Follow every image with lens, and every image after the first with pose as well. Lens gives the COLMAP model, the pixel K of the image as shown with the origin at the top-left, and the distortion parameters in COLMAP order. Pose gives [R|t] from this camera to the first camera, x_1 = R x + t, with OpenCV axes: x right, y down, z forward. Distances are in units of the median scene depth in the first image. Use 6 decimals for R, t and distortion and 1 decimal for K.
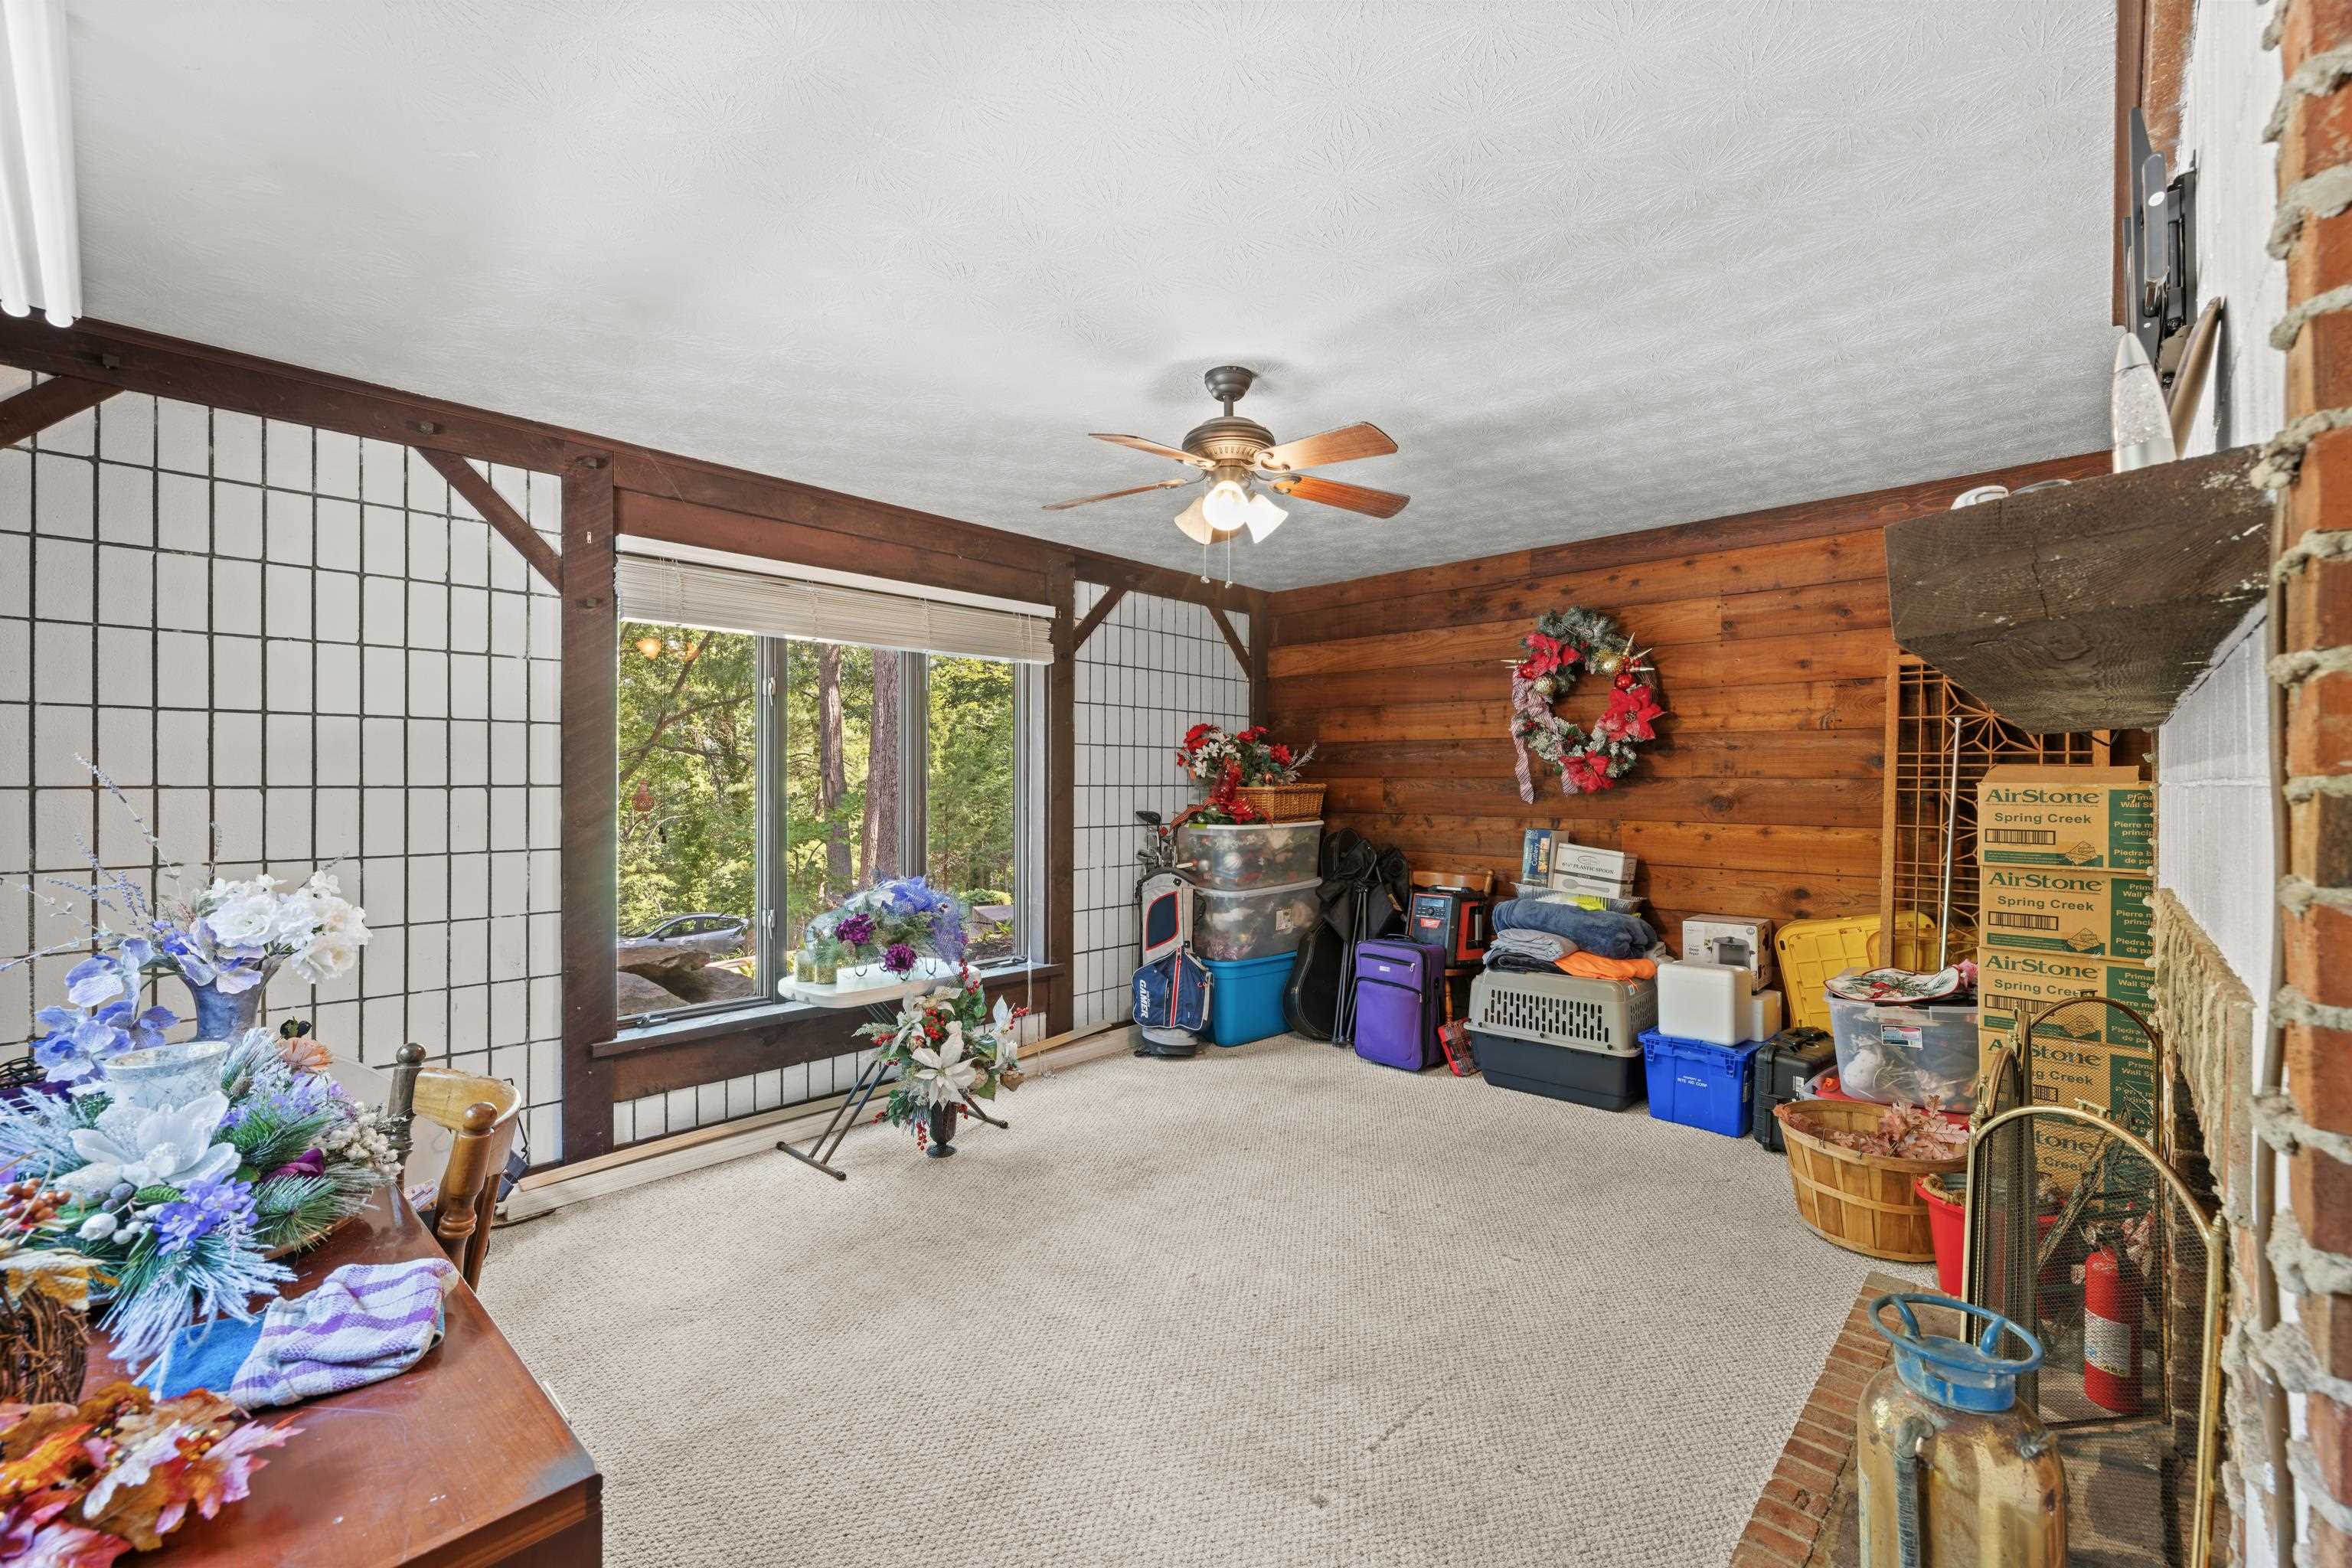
lens RADIAL K [[987.4, 0, 1169.6], [0, 987.4, 786.4], [0, 0, 1]] dist [-0.001358, 0.000215]
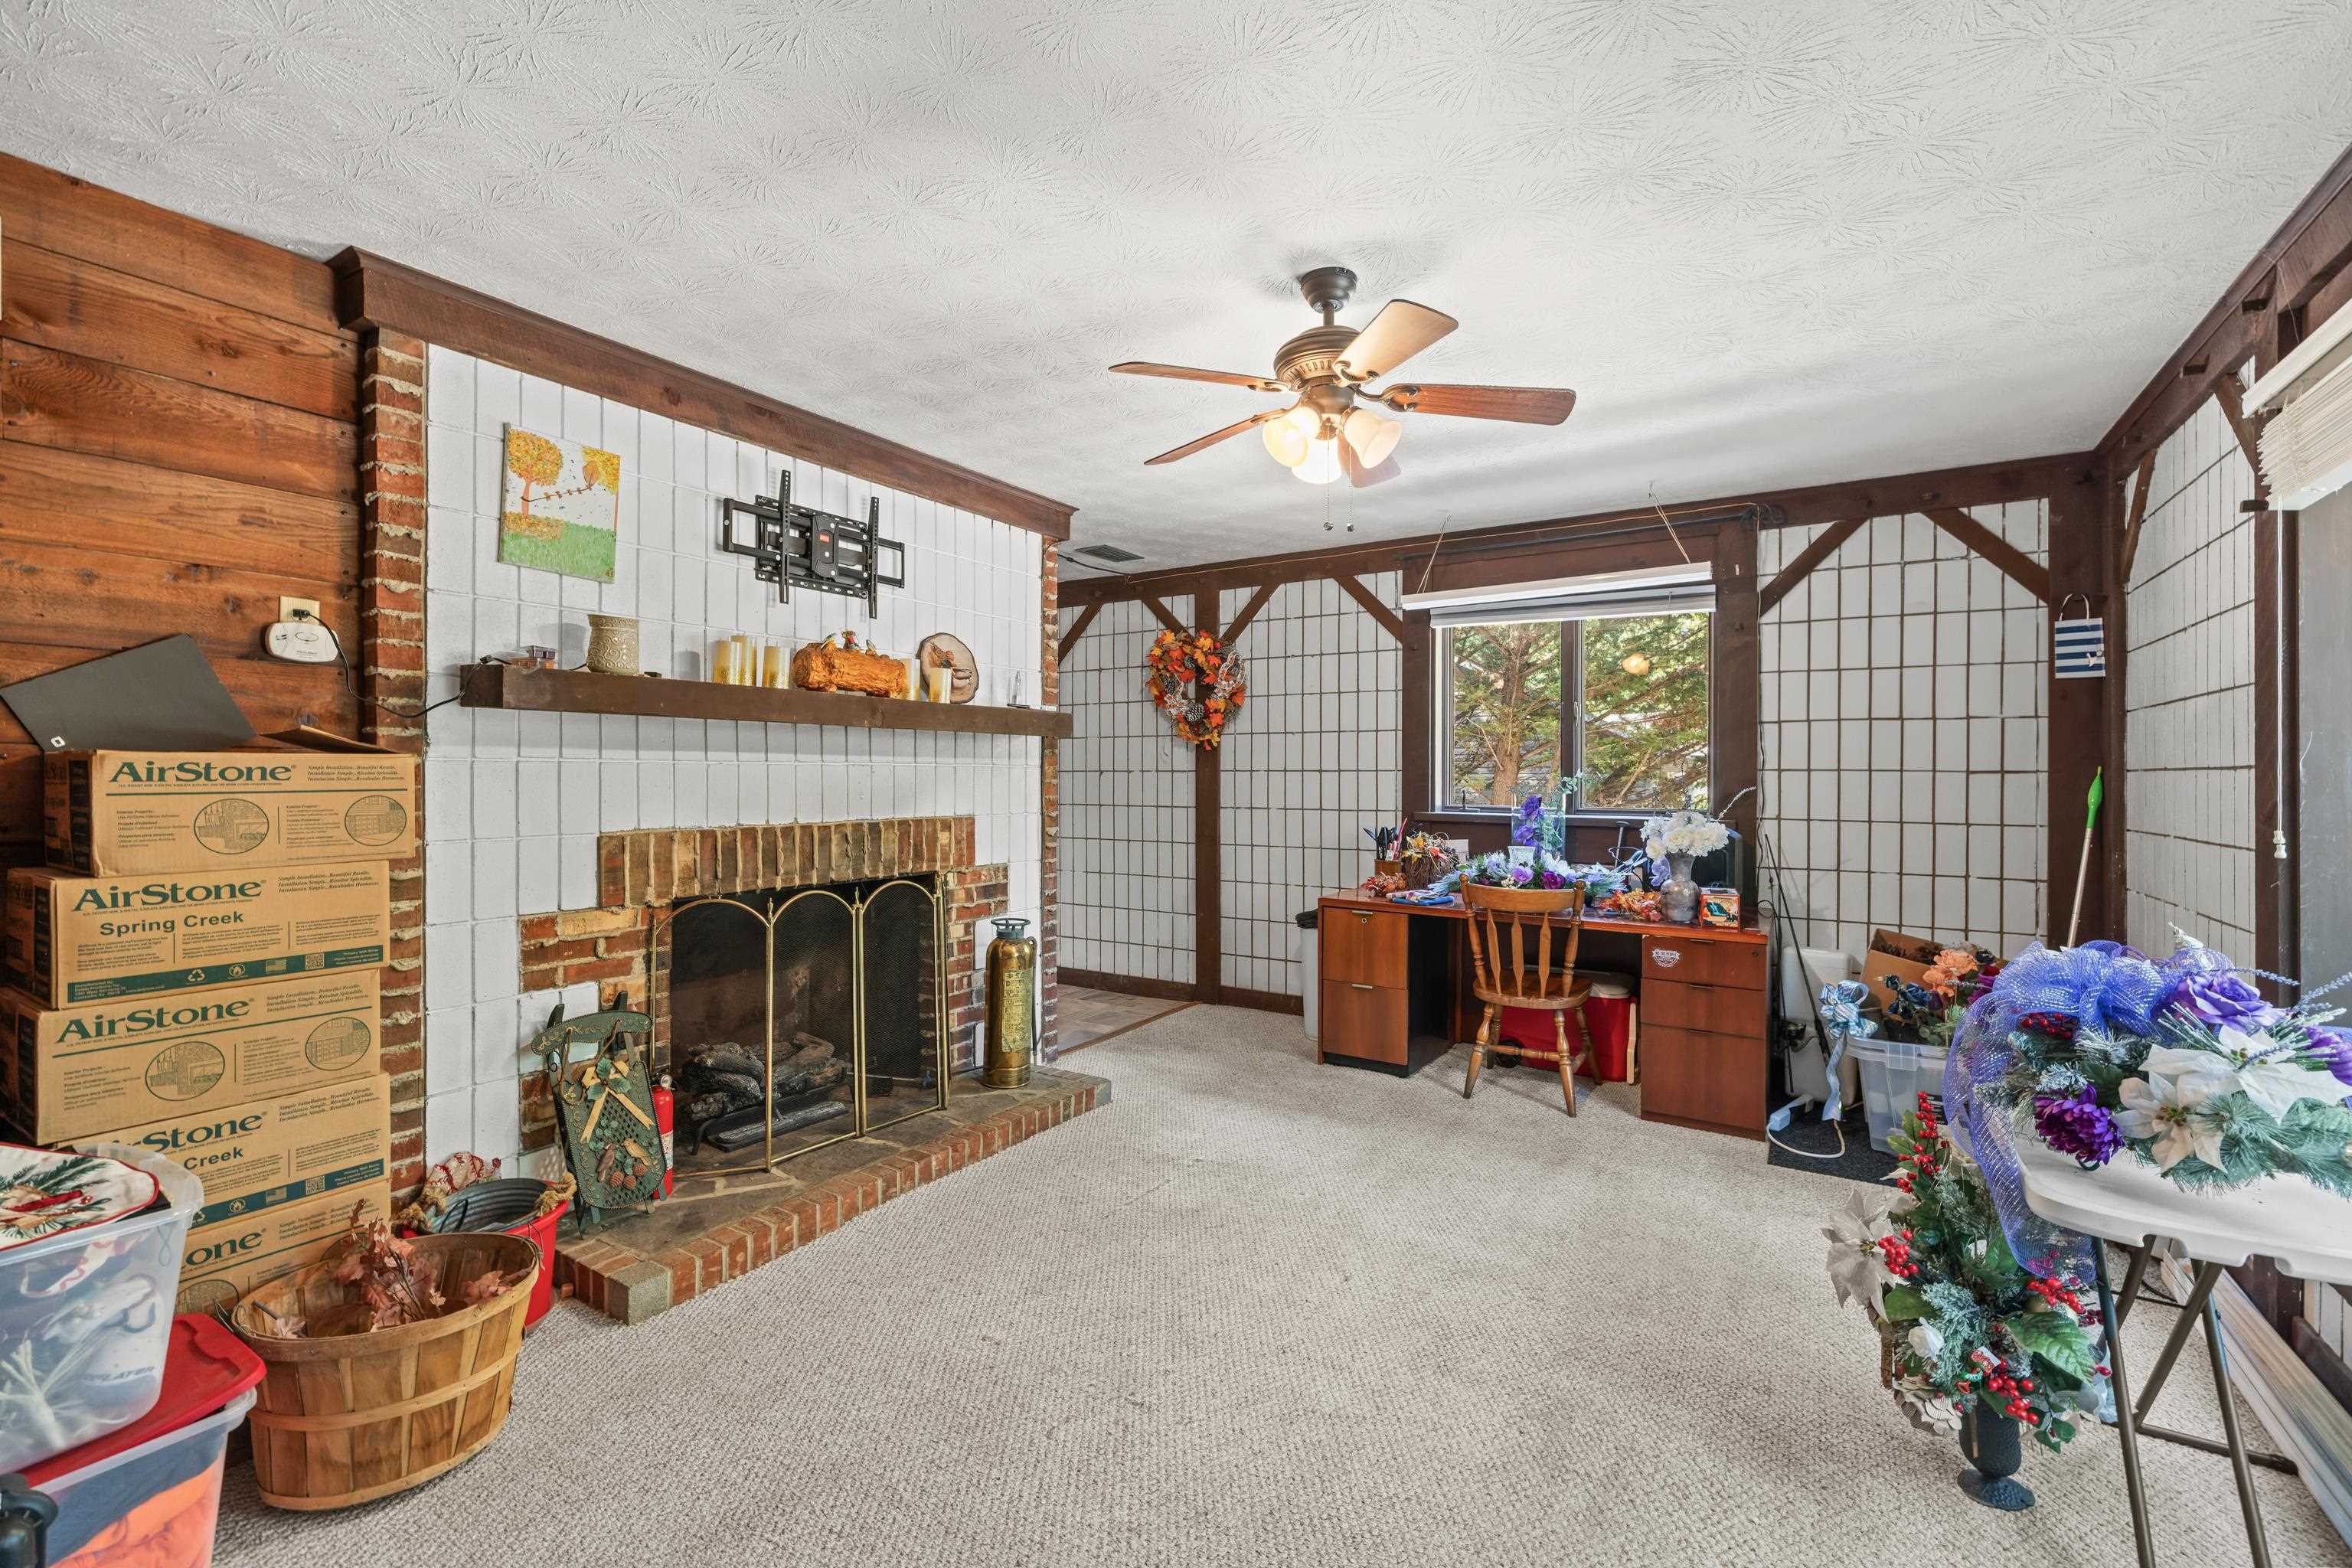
lens RADIAL K [[987.4, 0, 1182.8], [0, 987.4, 777.3], [0, 0, 1]] dist [-0.001358, 0.000215]
pose [[-0.982161, -0.002915, -0.188021, 0.216189], [-0.004136, 0.999973, 0.006104, 0.005304], [0.187998, 0.006773, -0.982146, 1.136787]]
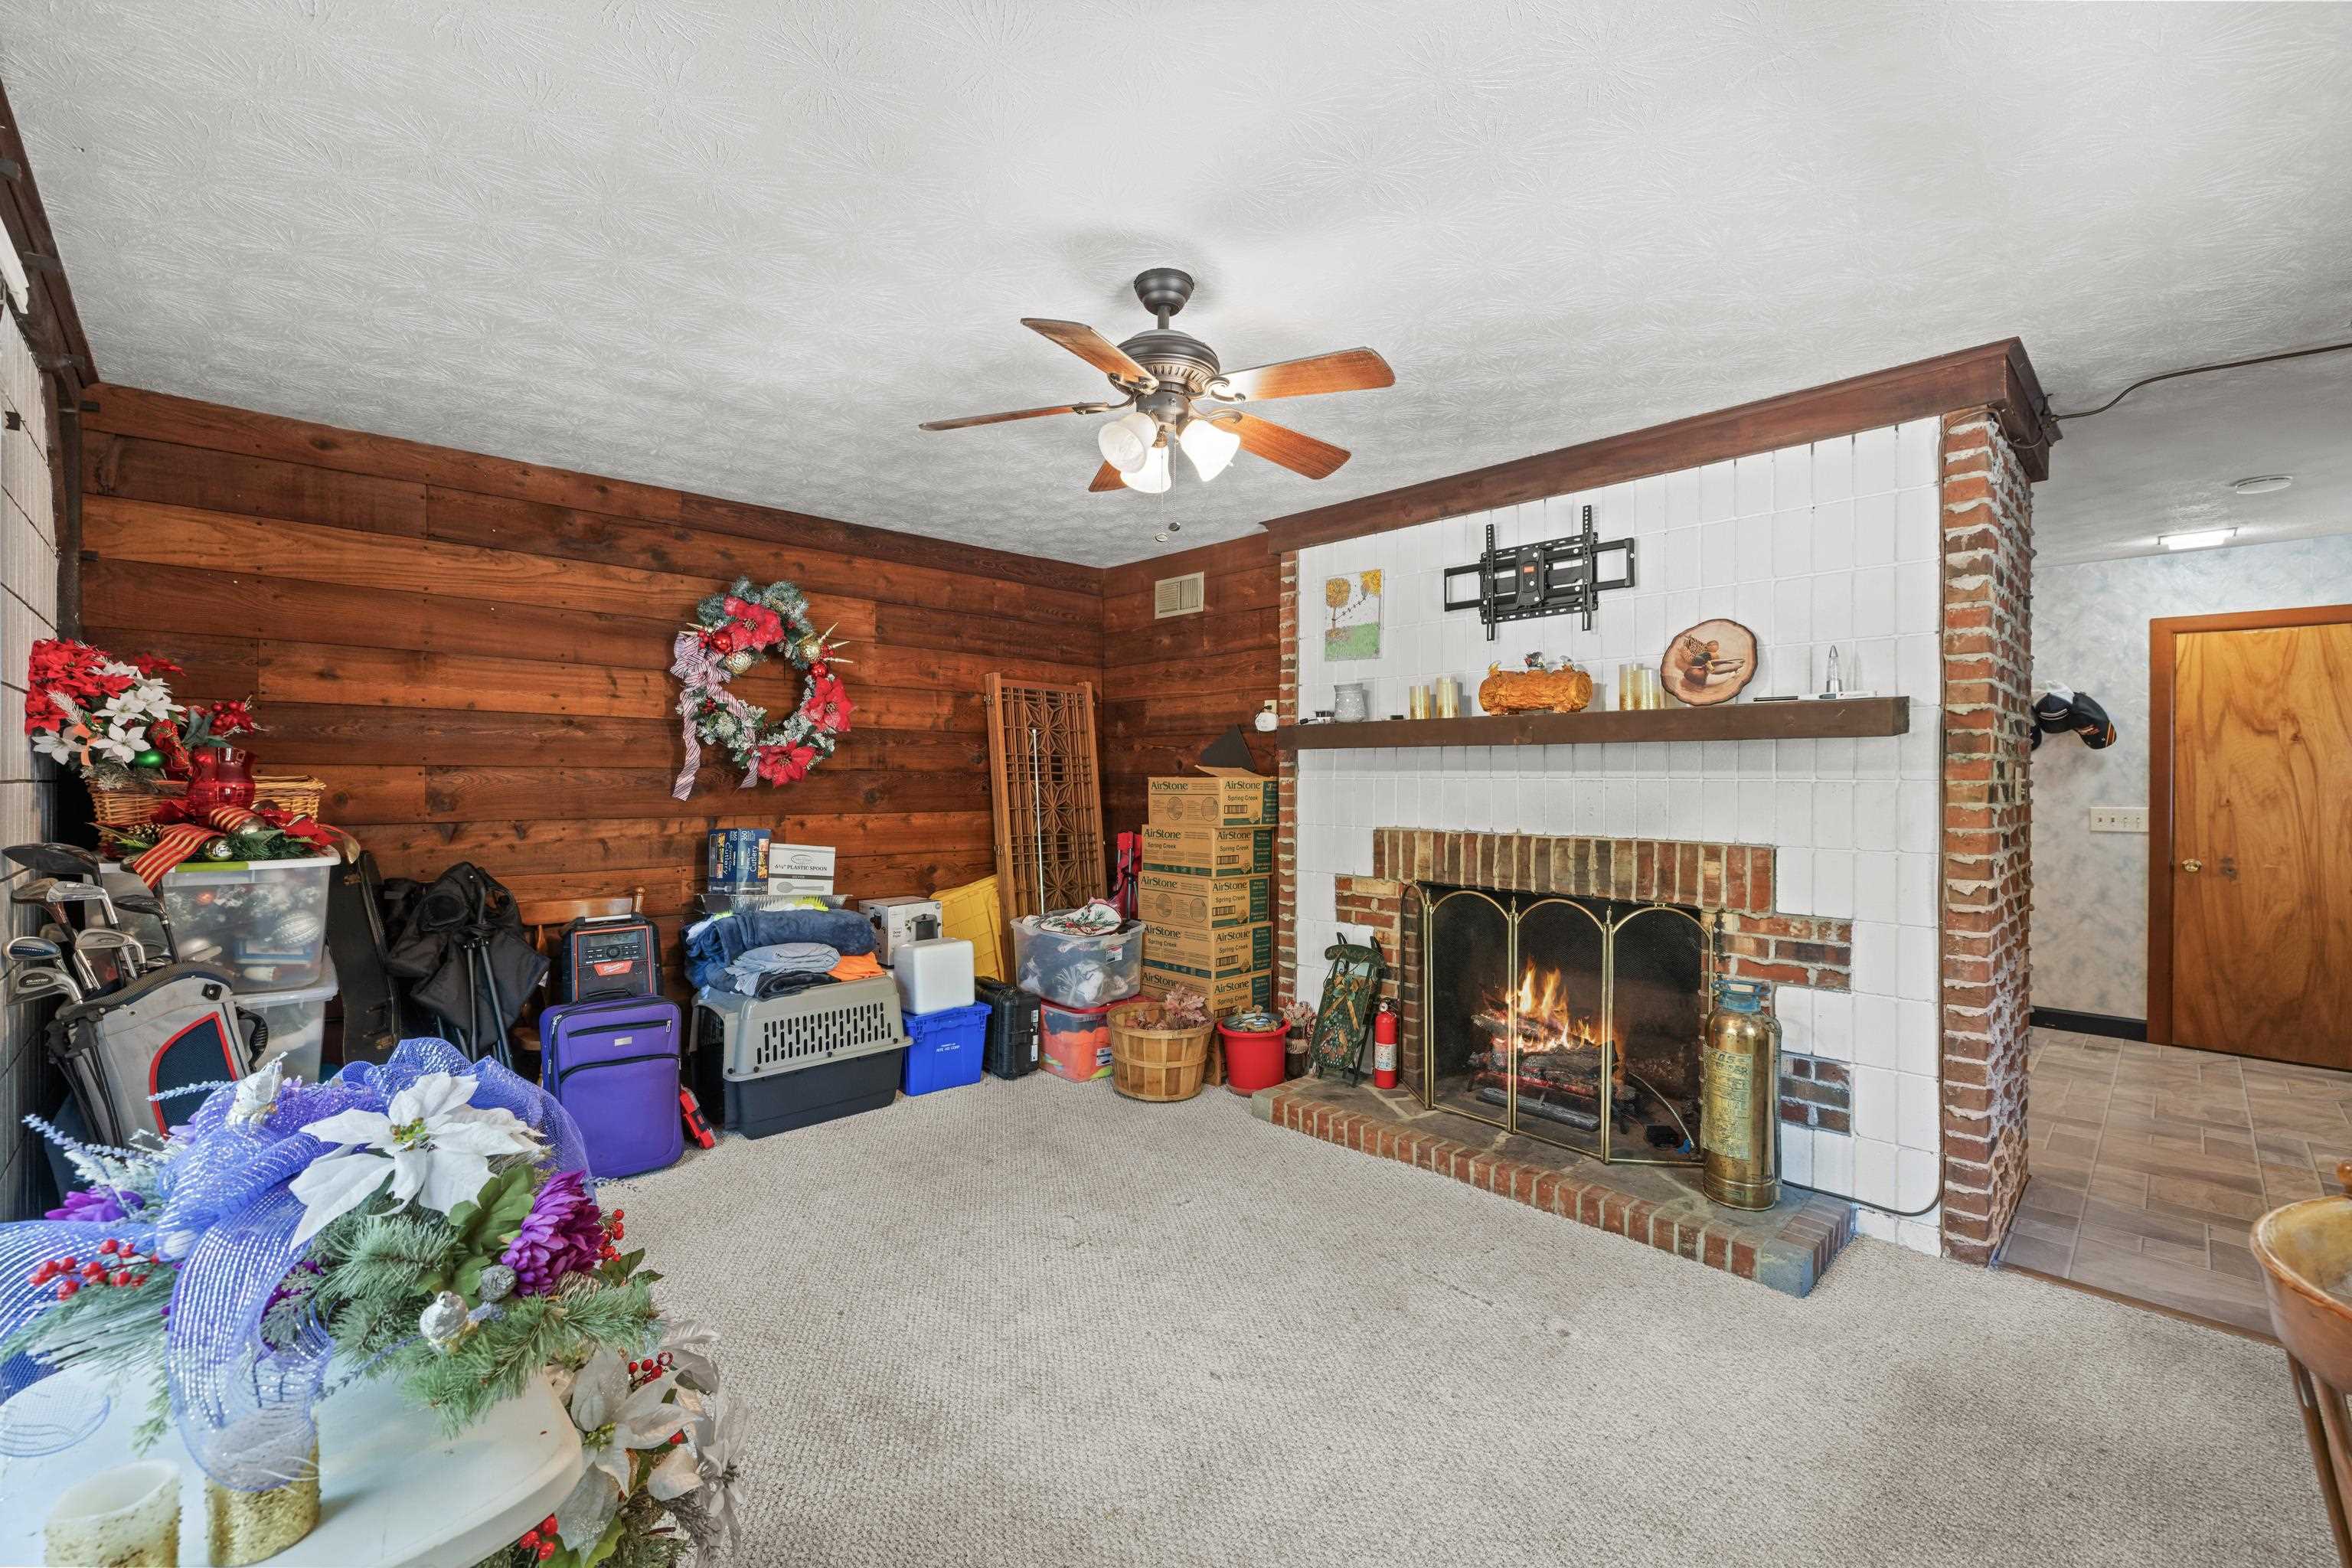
lens RADIAL K [[987.4, 0, 1181.2], [0, 987.4, 782.4], [0, 0, 1]] dist [-0.001358, 0.000215]
pose [[0.044999, -0.005715, 0.998971, -0.475865], [0.000757, 0.999984, 0.005686, -0.001964], [-0.998987, 0.000501, 0.045002, 0.593157]]
